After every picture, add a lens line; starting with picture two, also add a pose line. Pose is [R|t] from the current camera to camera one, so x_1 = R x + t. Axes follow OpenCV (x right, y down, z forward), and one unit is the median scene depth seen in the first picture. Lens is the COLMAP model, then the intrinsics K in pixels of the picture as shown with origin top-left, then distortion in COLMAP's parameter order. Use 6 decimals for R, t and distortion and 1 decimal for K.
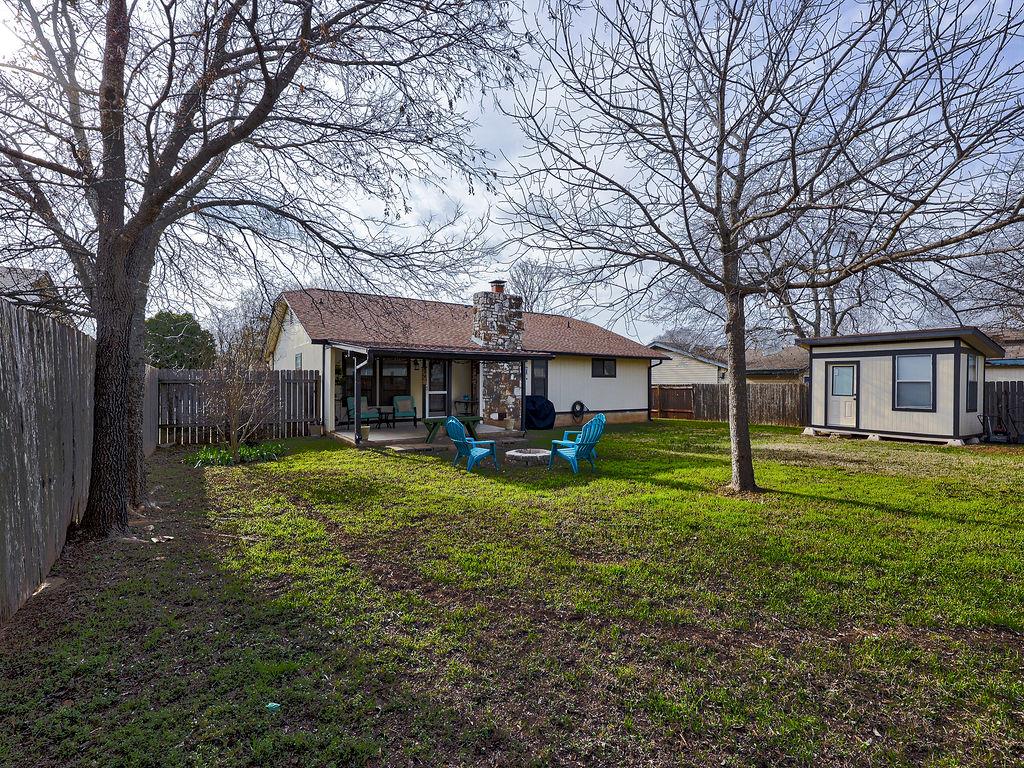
lens RADIAL K [[458.1, 0, 512.0], [0, 458.1, 384.0], [0, 0, 1]] dist [-0.004575, -0.000160]
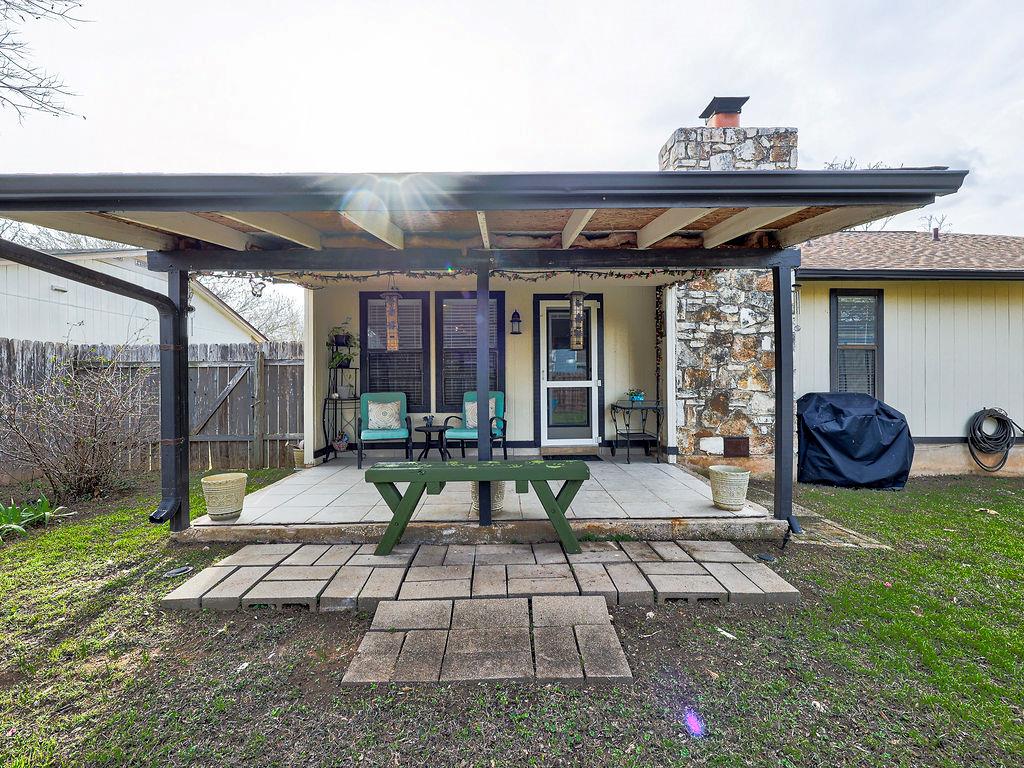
lens RADIAL K [[470.9, 0, 512.0], [0, 470.9, 384.0], [0, 0, 1]] dist [-0.002576, -0.000625]
pose [[0.834354, -0.008301, -0.551166, 0.039355], [0.007285, 0.999965, -0.004032, 0.018782], [0.551181, -0.000651, 0.834386, 0.564762]]
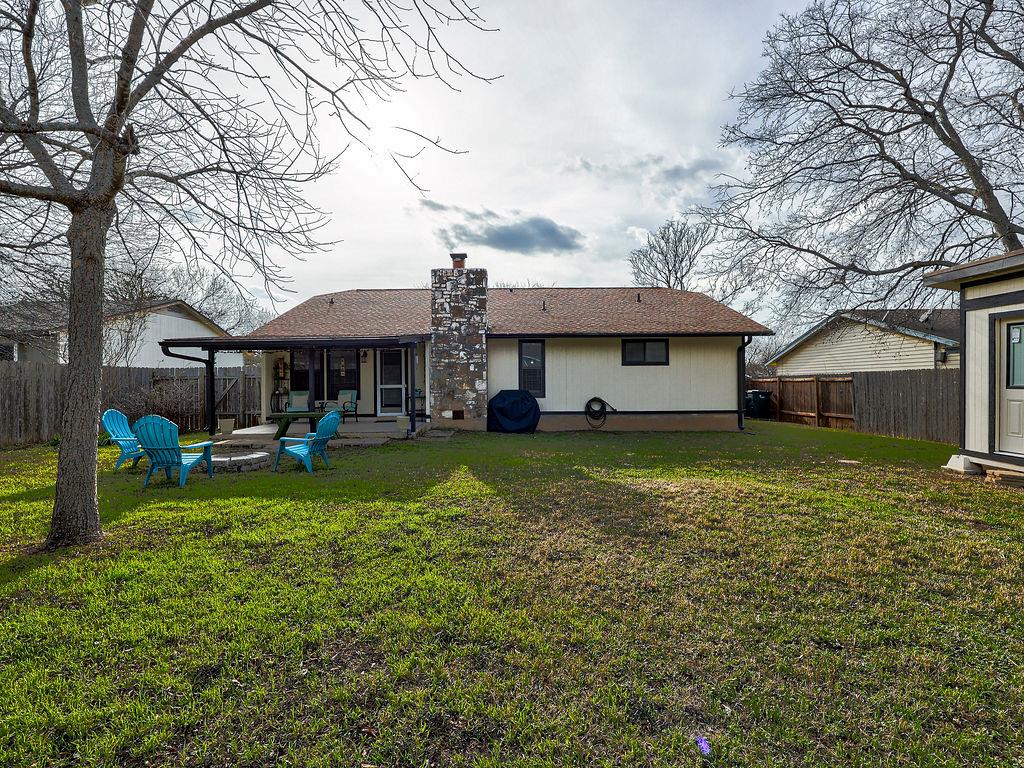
lens RADIAL K [[470.9, 0, 512.0], [0, 470.9, 384.0], [0, 0, 1]] dist [-0.002576, -0.000625]
pose [[0.833751, -0.008847, -0.552070, 0.535702], [0.010794, 0.999942, 0.000277, 0.015310], [0.552035, -0.006190, 0.833798, 0.331612]]
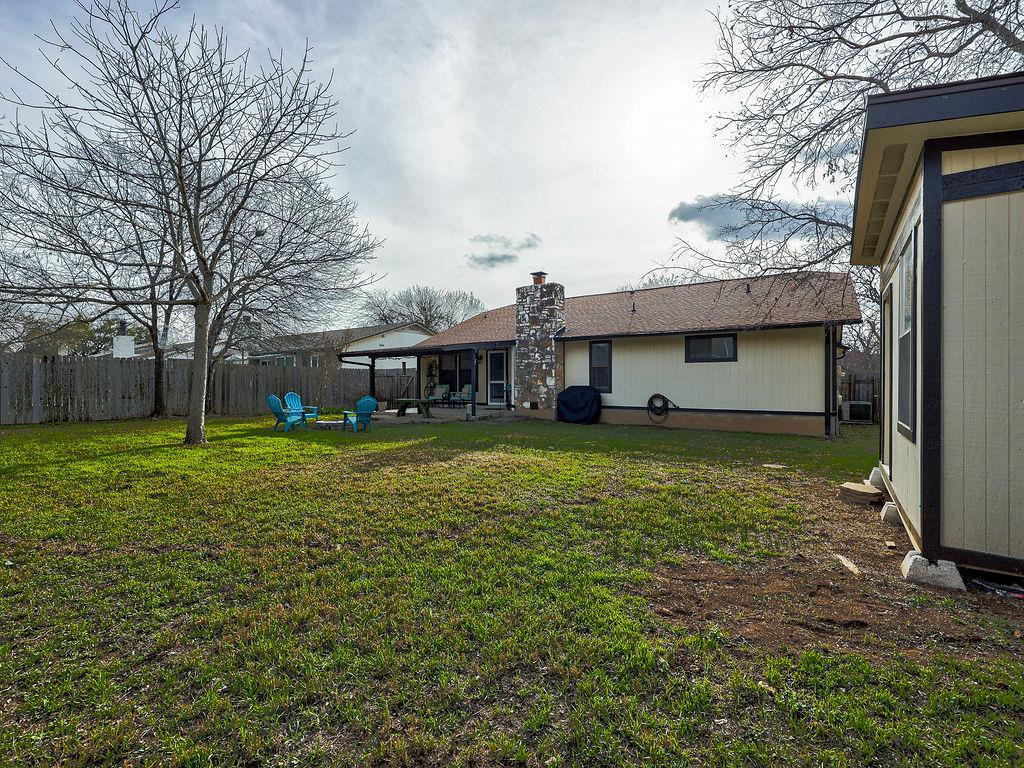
lens RADIAL K [[470.9, 0, 512.0], [0, 470.9, 384.0], [0, 0, 1]] dist [-0.002576, -0.000625]
pose [[0.376741, -0.000907, -0.926318, 0.926752], [0.002940, 0.999996, 0.000217, 0.022373], [0.926314, -0.002805, 0.376742, 0.555595]]
